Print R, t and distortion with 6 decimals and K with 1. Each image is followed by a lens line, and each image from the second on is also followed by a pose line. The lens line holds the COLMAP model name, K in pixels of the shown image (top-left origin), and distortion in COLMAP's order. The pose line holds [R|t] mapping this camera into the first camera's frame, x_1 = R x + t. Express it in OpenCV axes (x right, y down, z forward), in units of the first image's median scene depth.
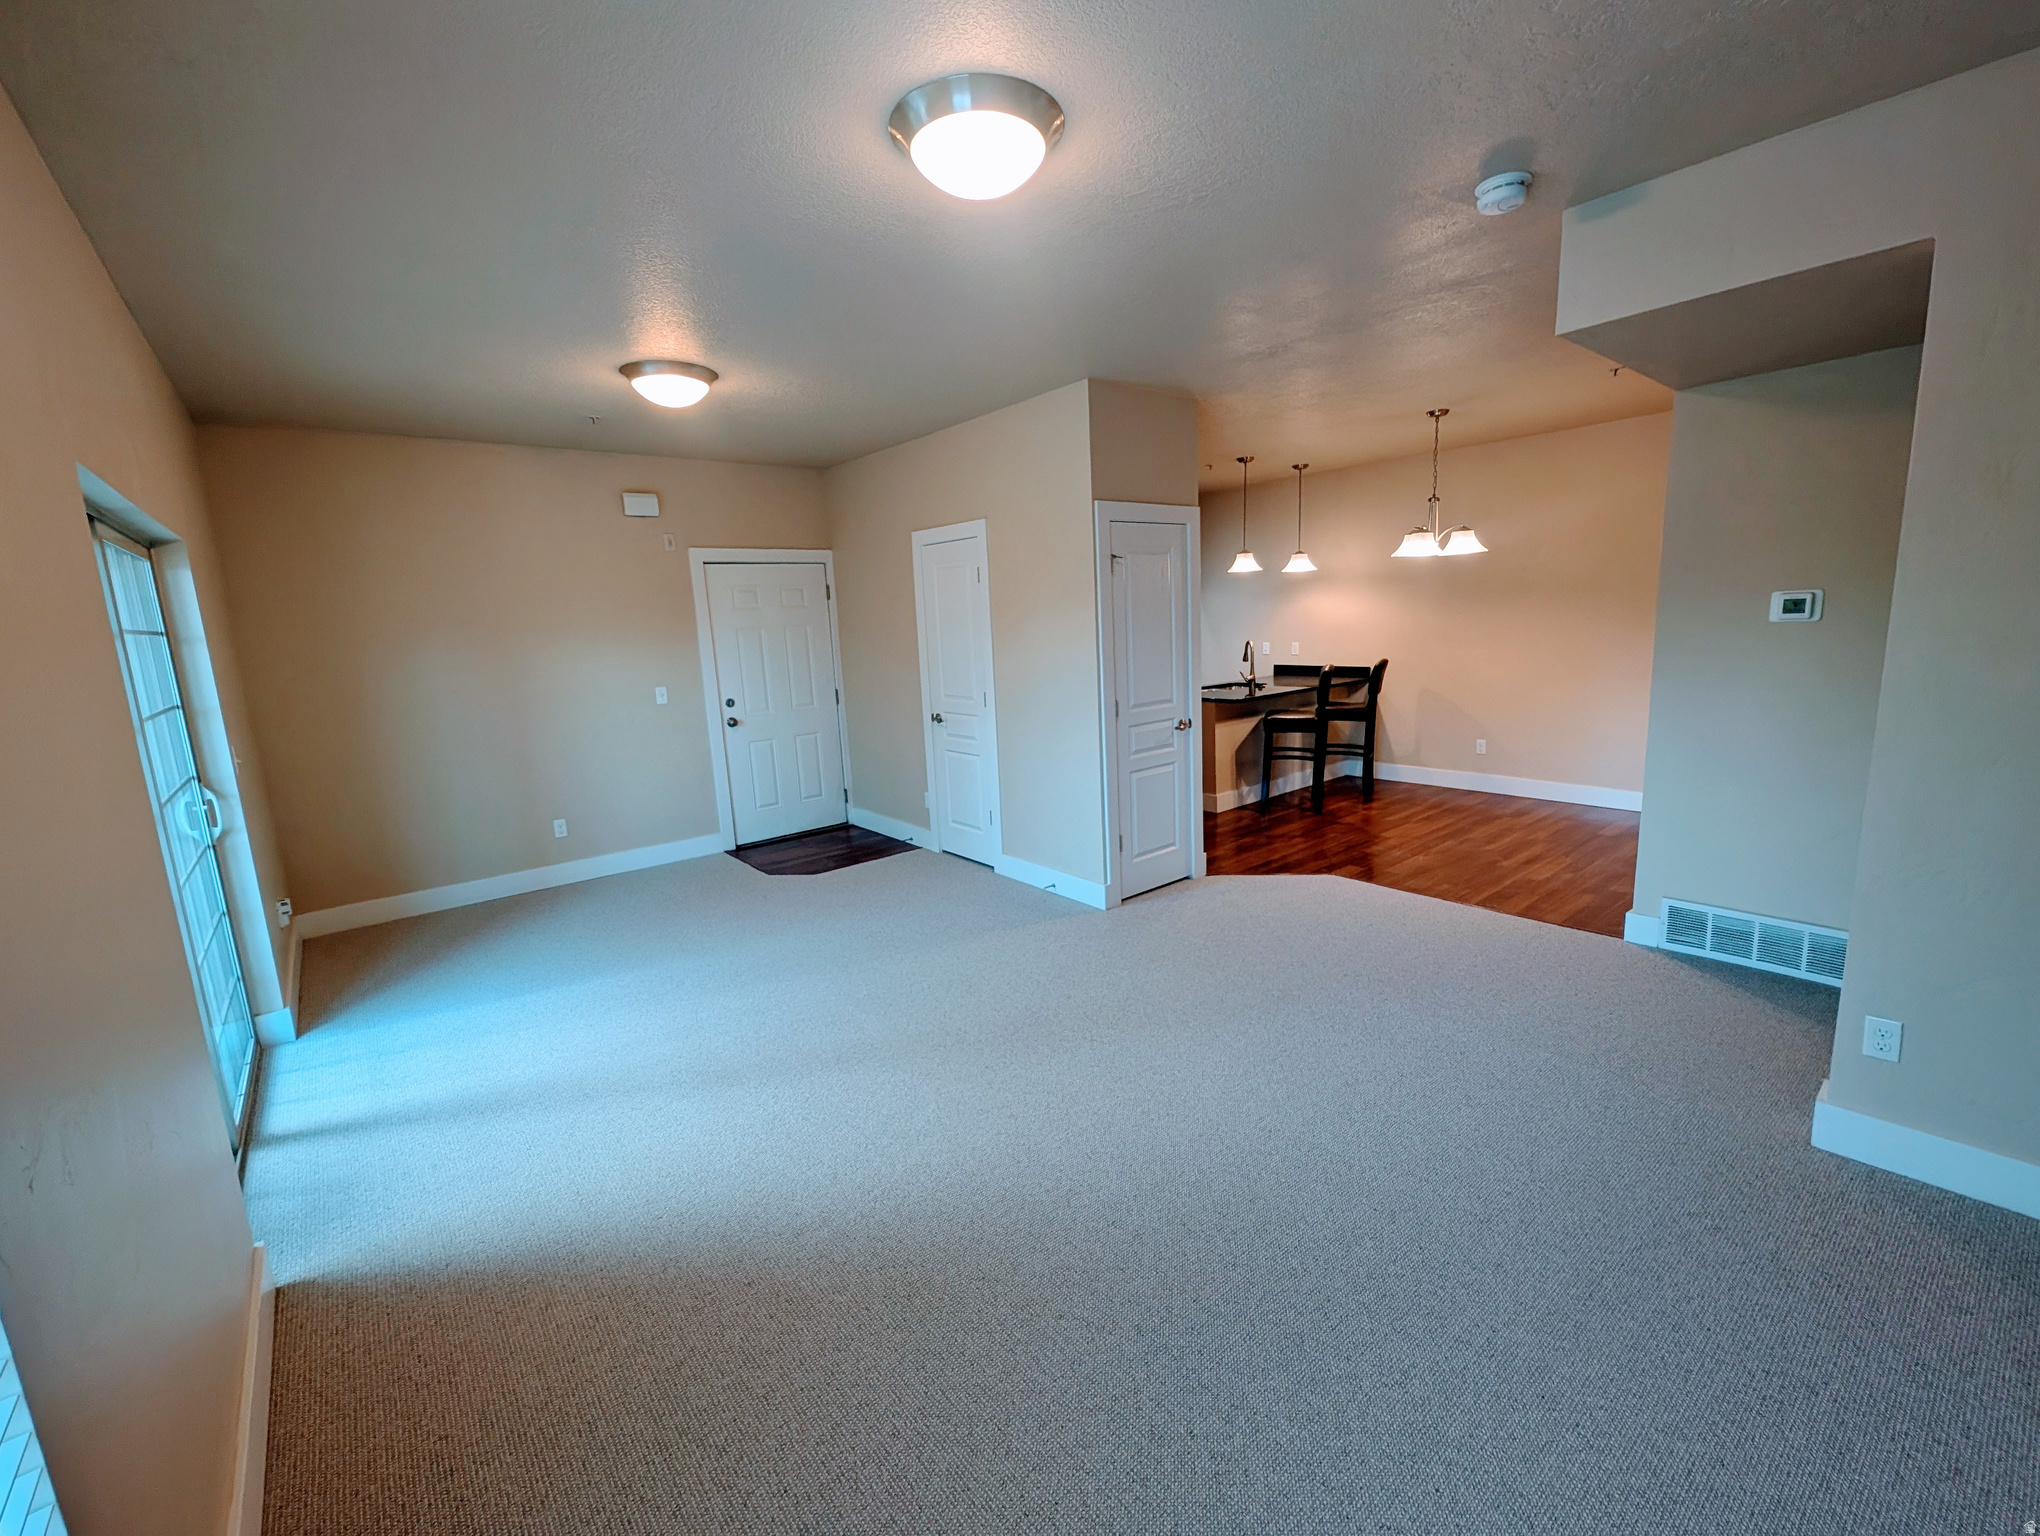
lens RADIAL K [[841.9, 0, 1023.6], [0, 841.9, 767.0], [0, 0, 1]] dist [-0.000486, -0.000335]
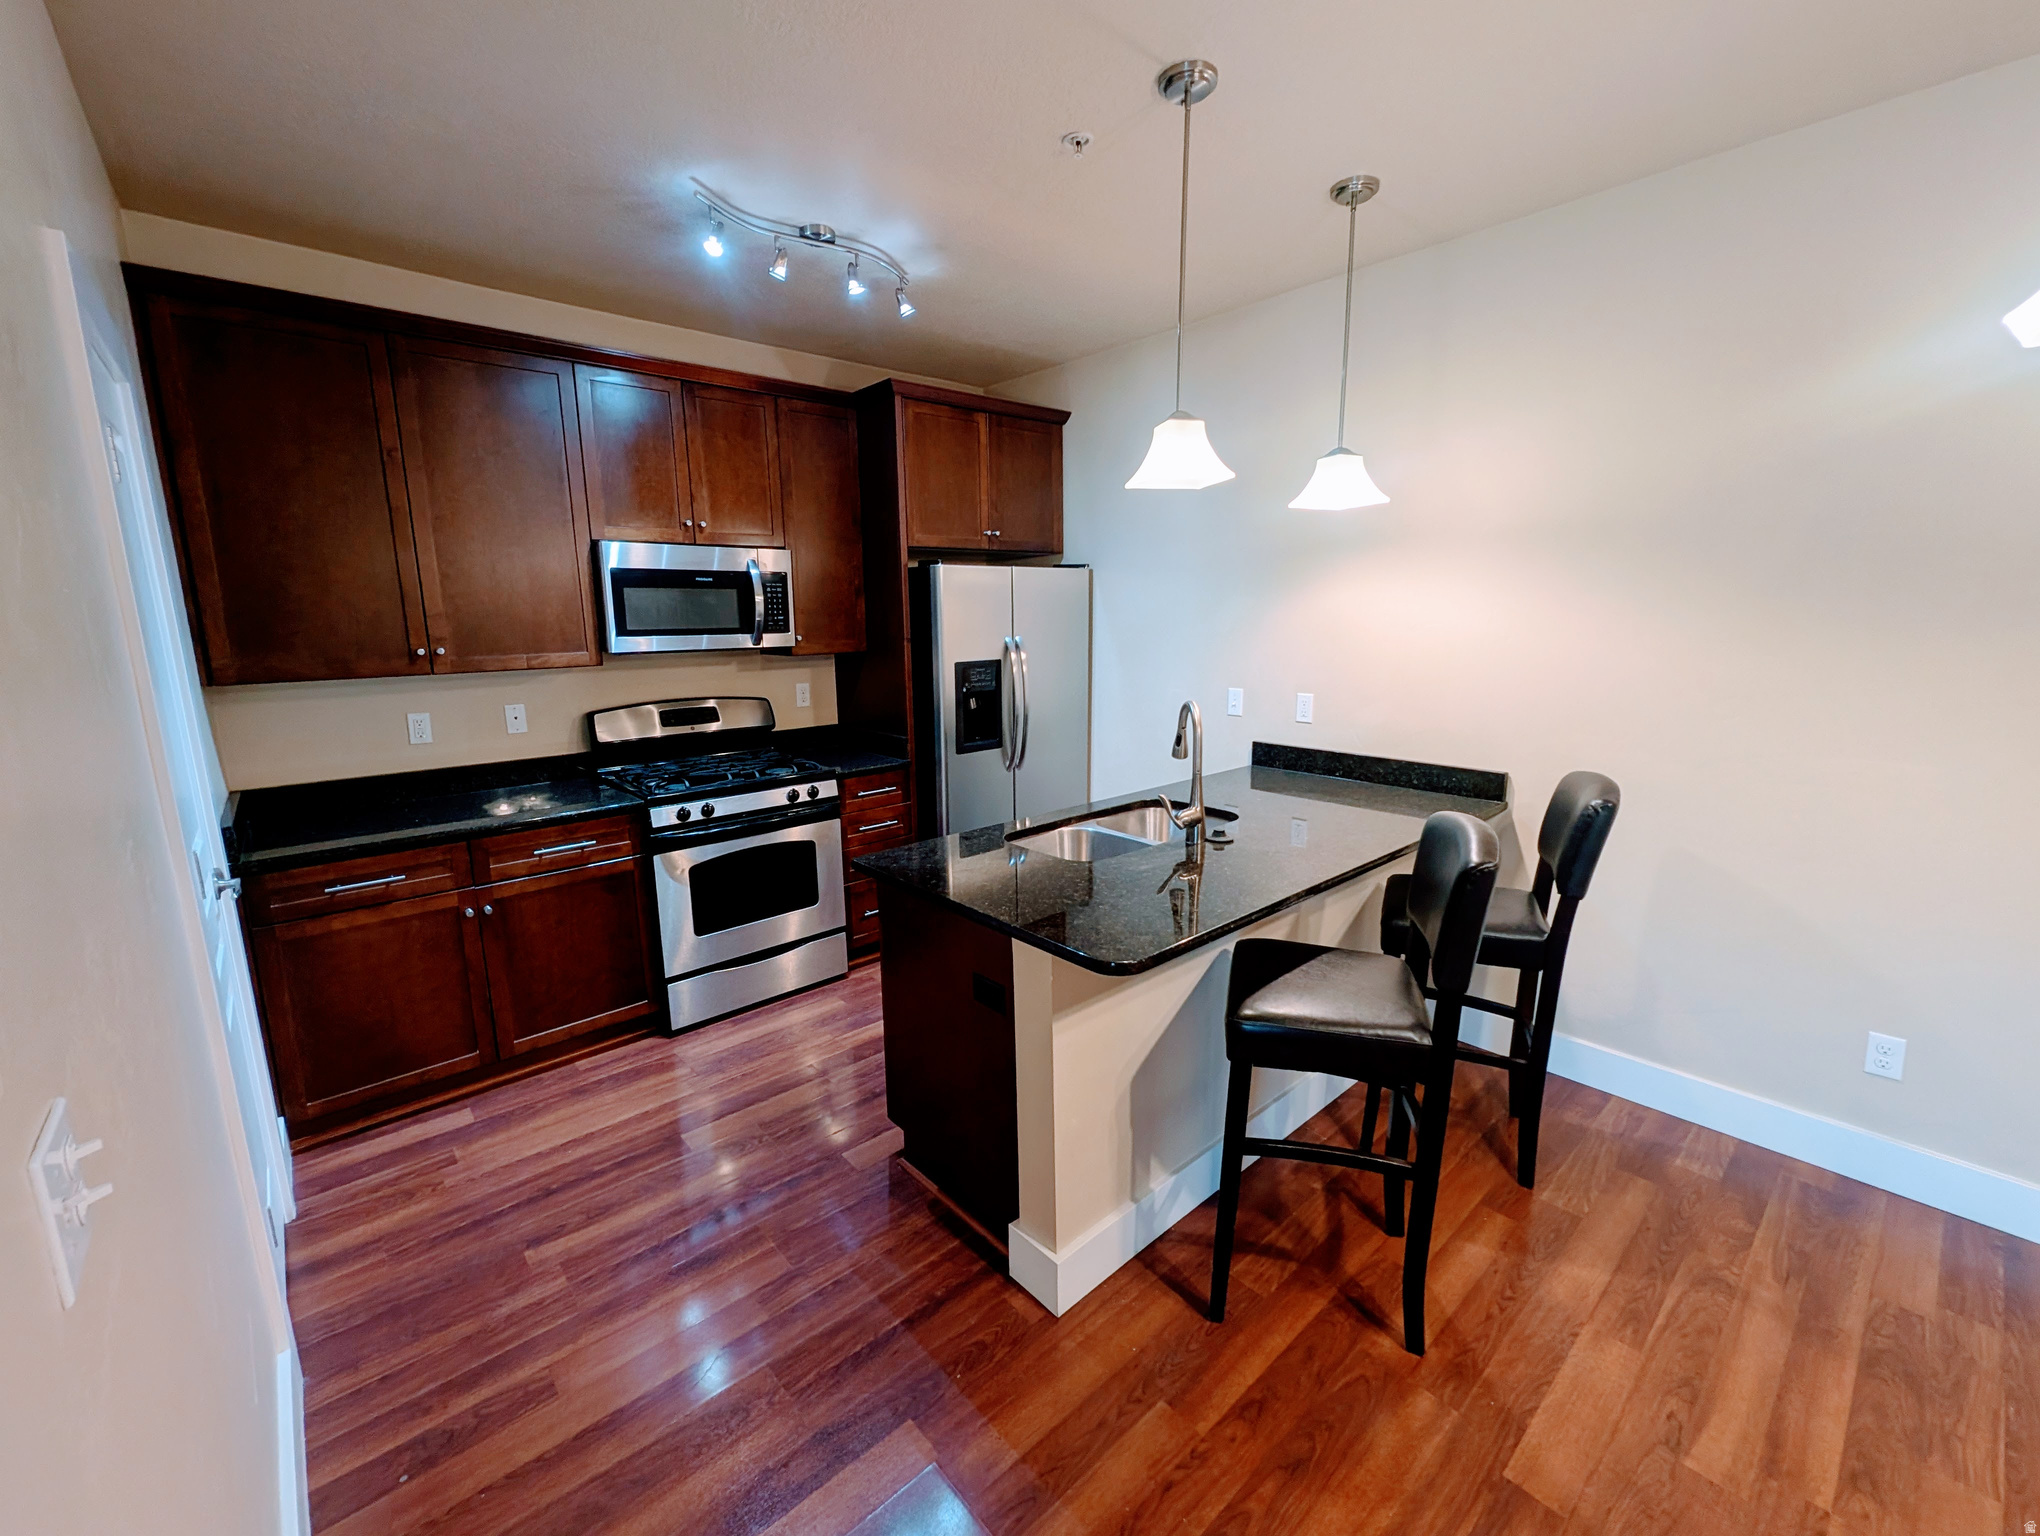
lens RADIAL K [[841.9, 0, 1017.9], [0, 841.9, 771.7], [0, 0, 1]] dist [-0.000486, -0.000335]
pose [[0.998717, 0.026496, 0.043165, 0.199508], [-0.026902, 0.999599, 0.008859, -0.131687], [-0.042913, -0.010009, 0.999029, 0.717146]]
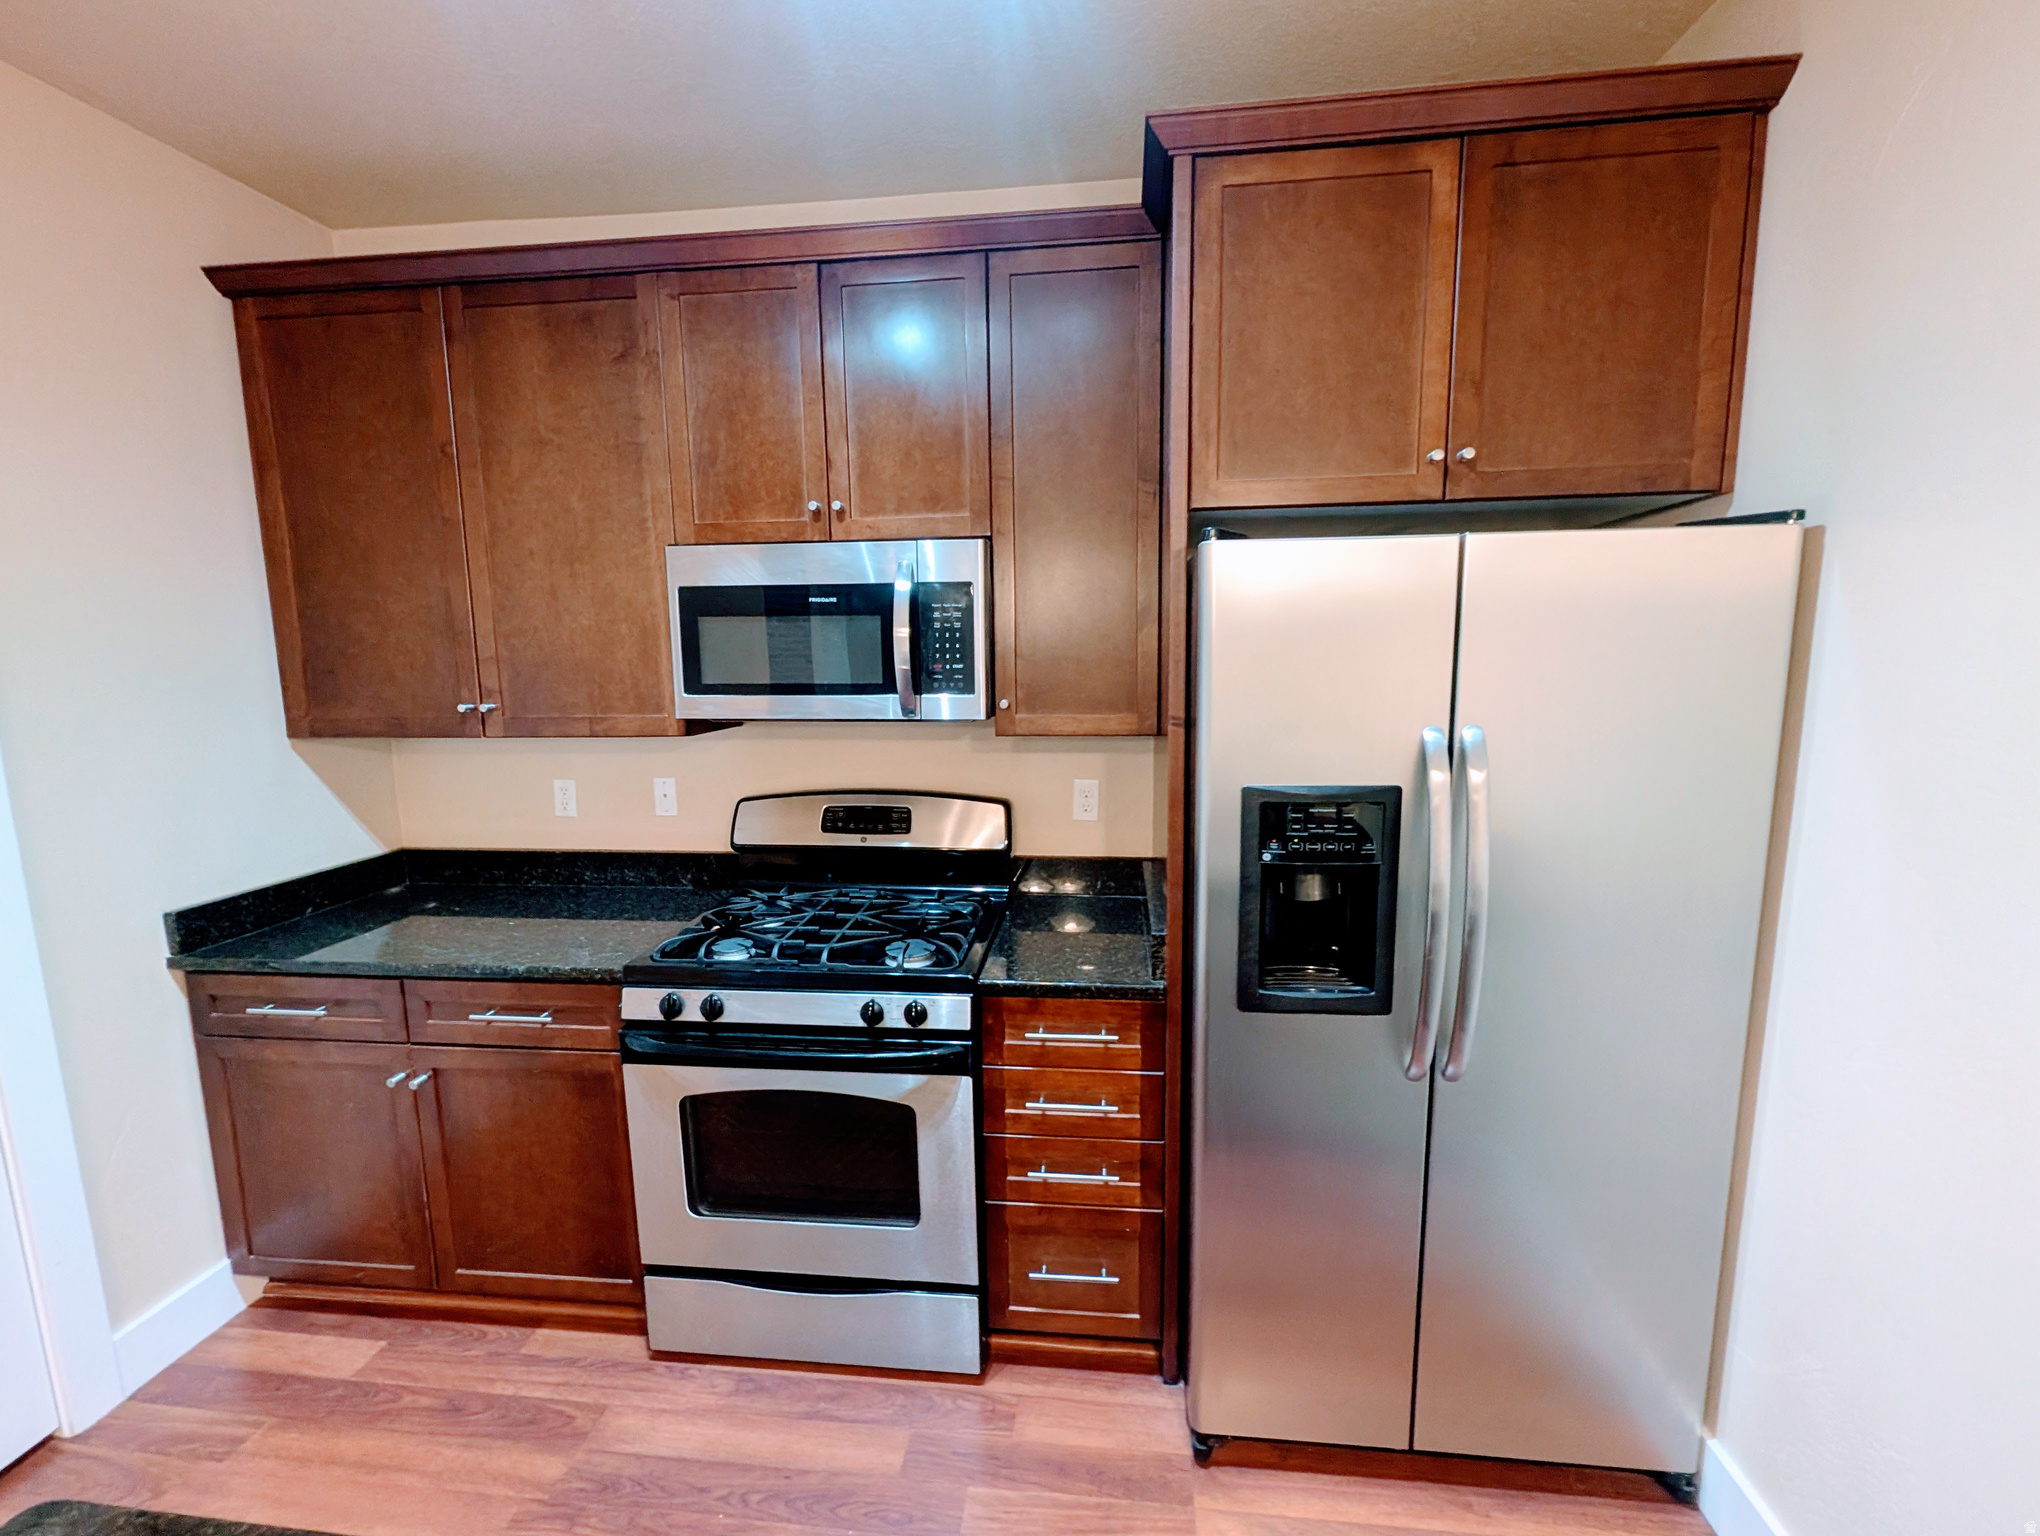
lens RADIAL K [[841.9, 0, 1033.2], [0, 841.9, 766.0], [0, 0, 1]] dist [-0.000486, -0.000335]
pose [[0.700367, 0.135148, -0.700871, 0.247164], [-0.147644, 0.988105, 0.042997, -0.167837], [0.698346, 0.073366, 0.711991, 0.897541]]
